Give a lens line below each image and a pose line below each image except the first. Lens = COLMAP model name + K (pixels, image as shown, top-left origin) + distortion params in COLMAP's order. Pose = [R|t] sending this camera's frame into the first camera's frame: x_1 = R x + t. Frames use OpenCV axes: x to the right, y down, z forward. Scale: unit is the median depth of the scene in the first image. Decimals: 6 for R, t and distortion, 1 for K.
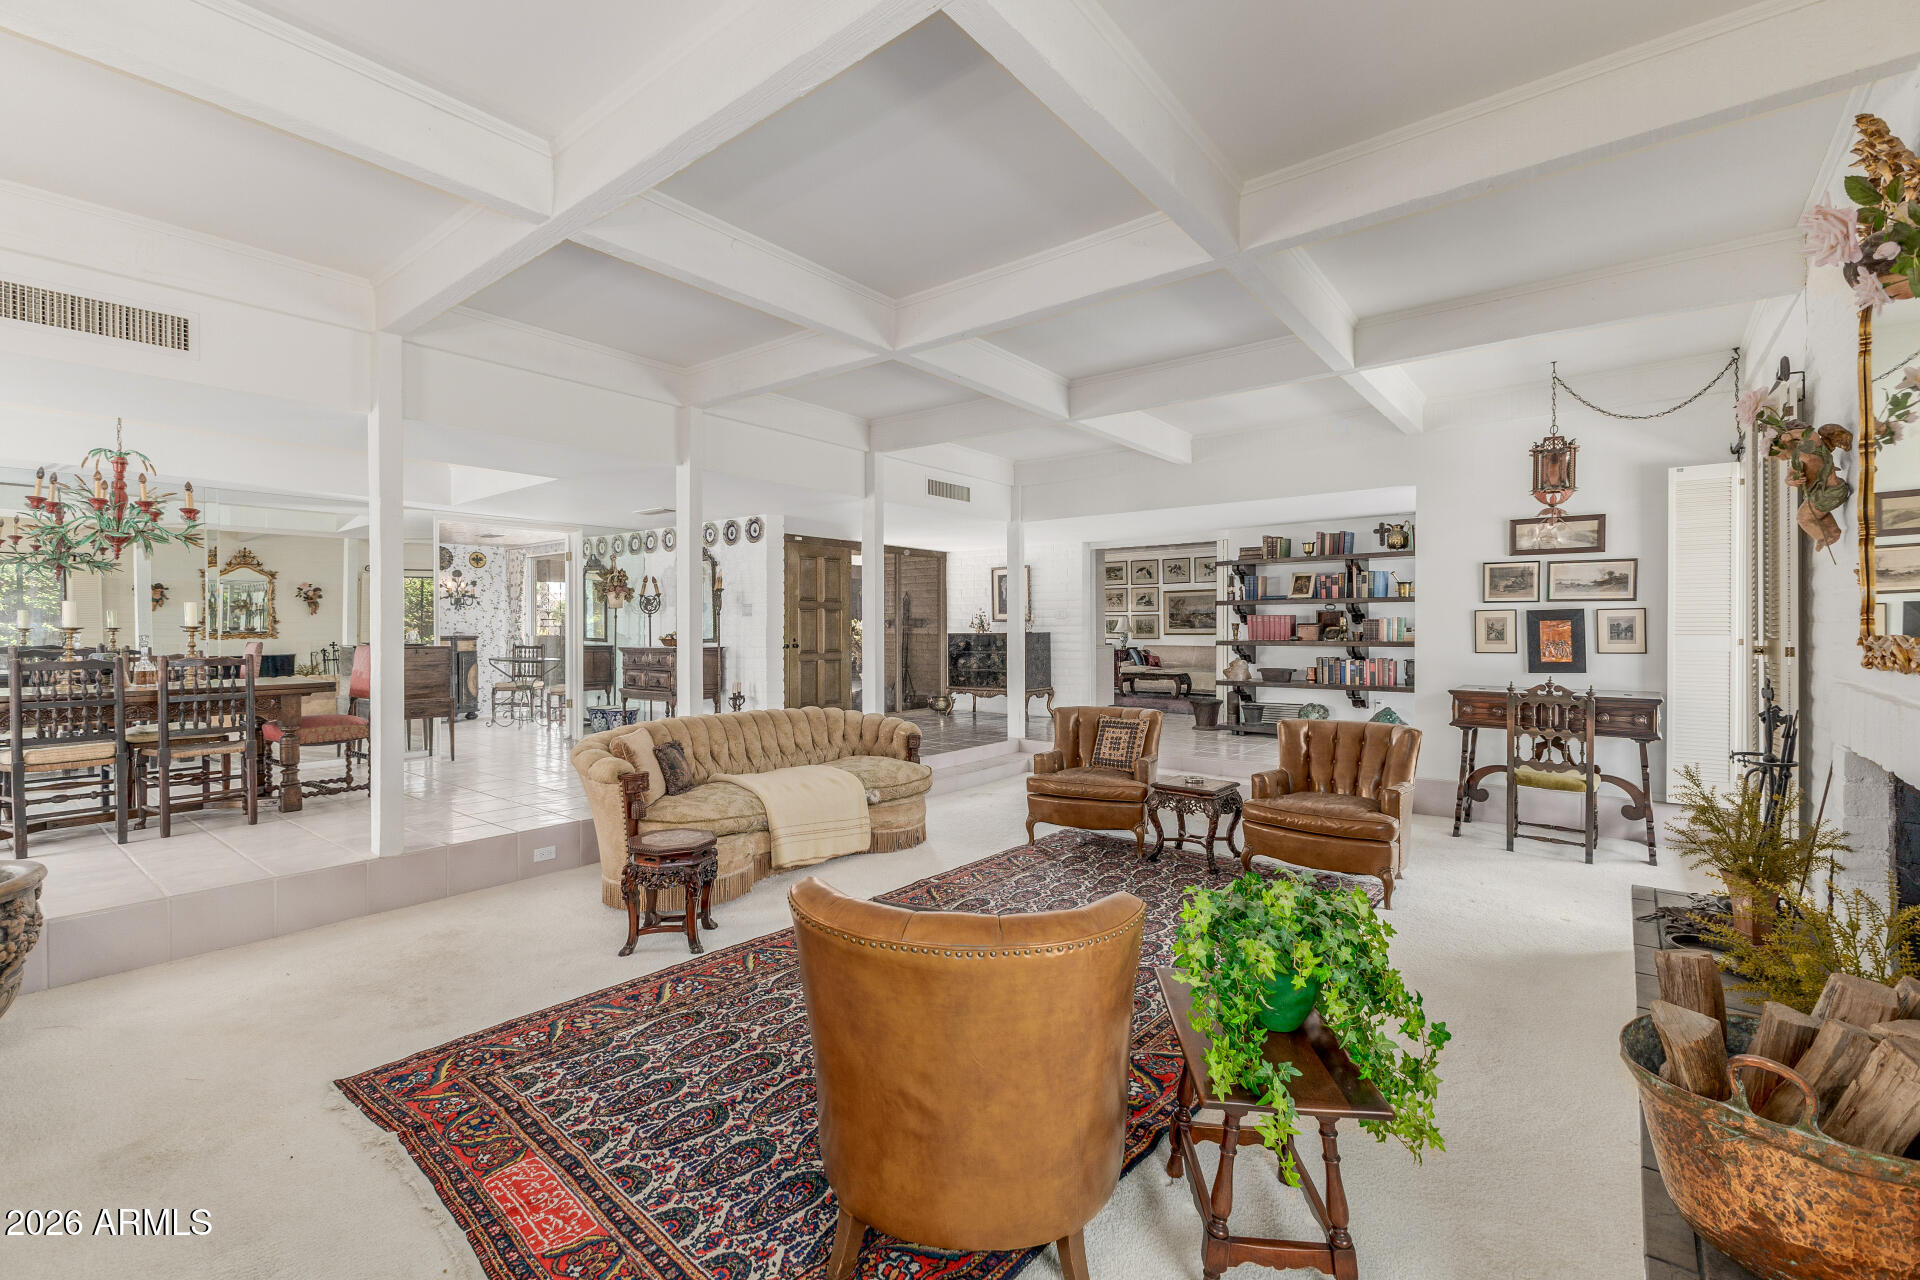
lens RADIAL K [[822.0, 0, 956.6], [0, 822.0, 628.7], [0, 0, 1]] dist [0.010204, -0.000068]
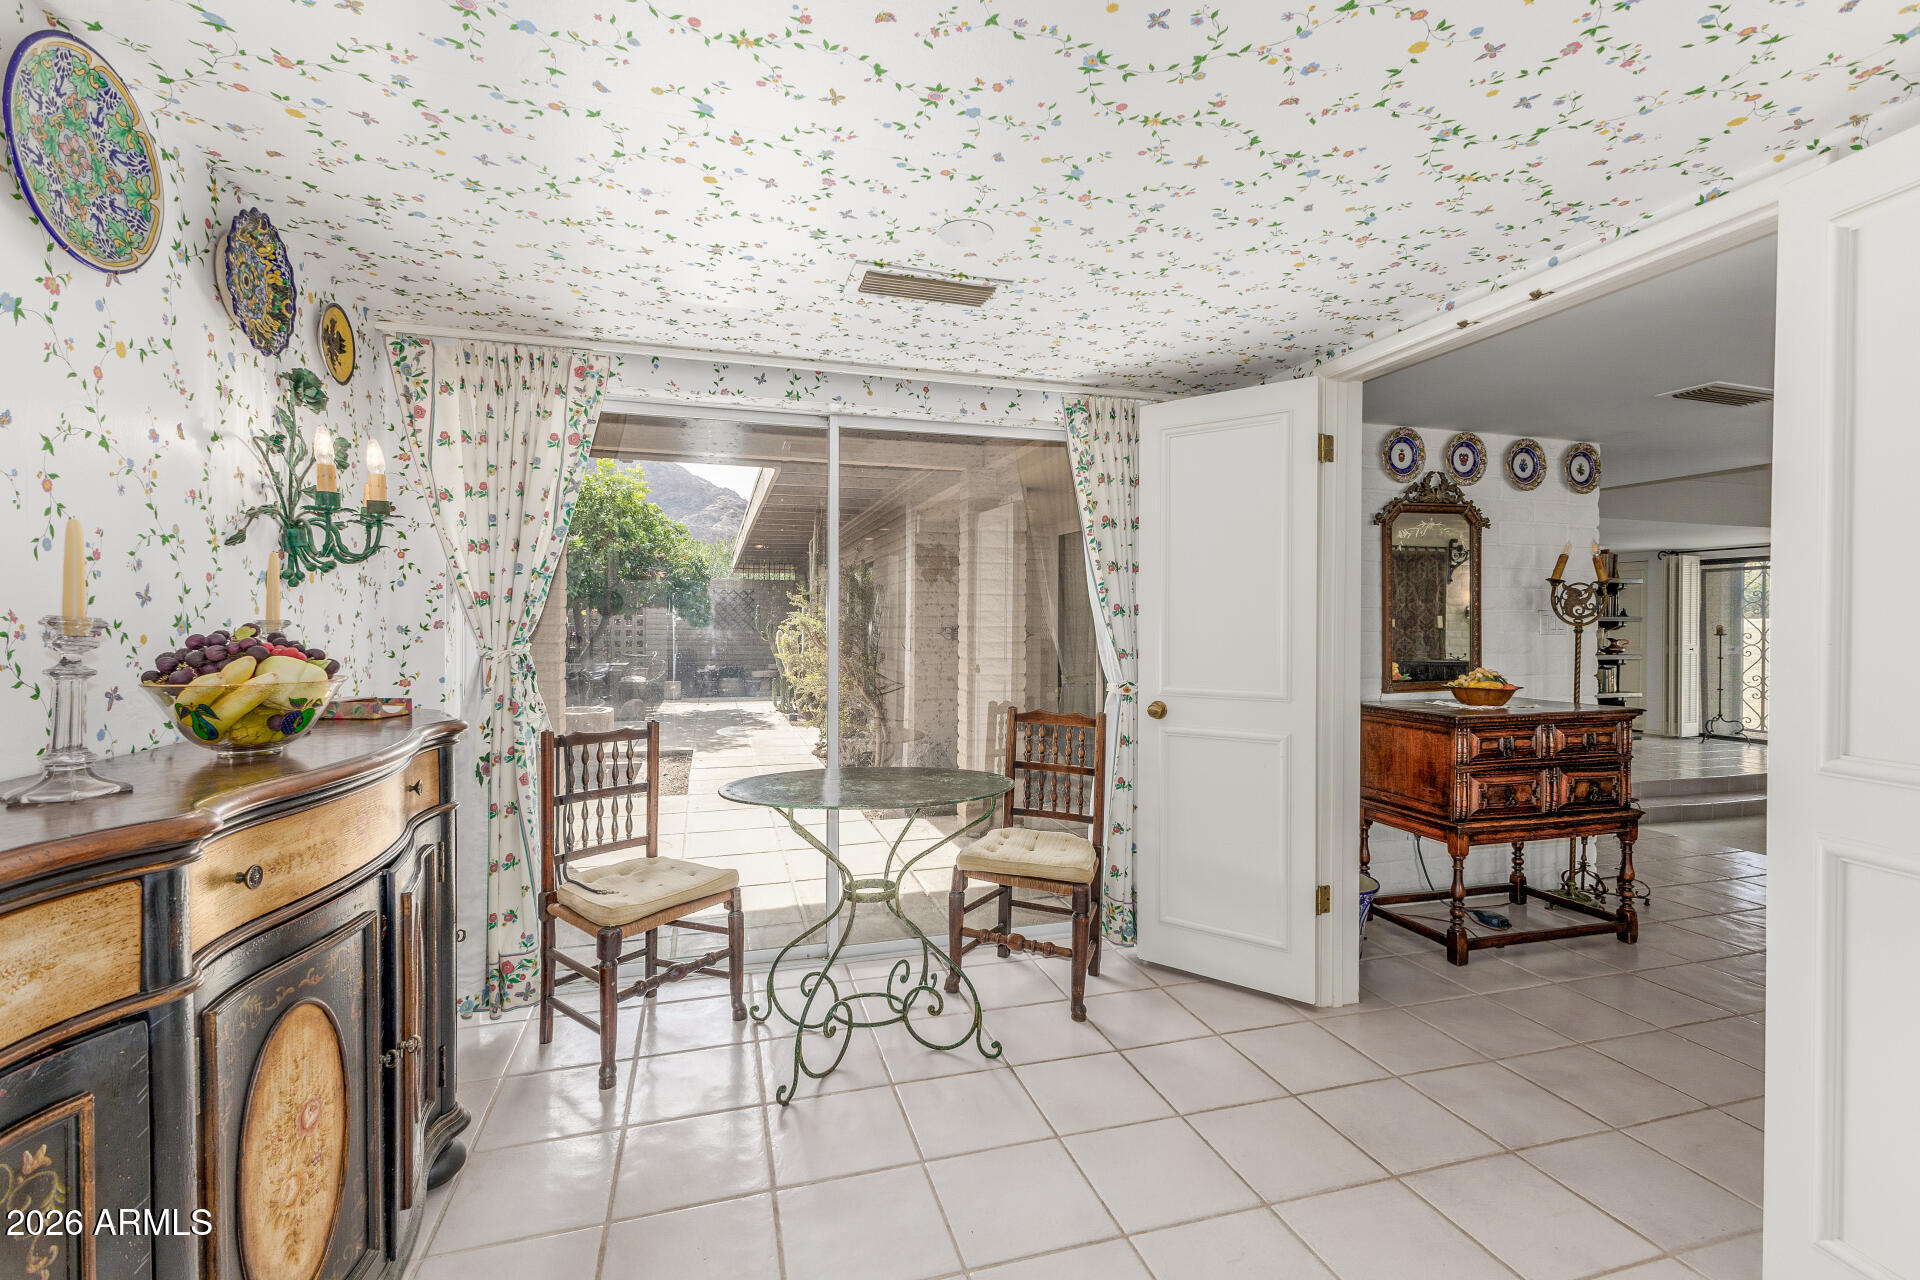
lens RADIAL K [[822.0, 0, 956.6], [0, 822.0, 628.7], [0, 0, 1]] dist [0.010204, -0.000068]
pose [[0.566955, 0.011403, 0.823670, -0.878585], [-0.003839, 0.999930, -0.011201, -0.010789], [-0.823740, 0.003189, 0.566959, 1.002878]]
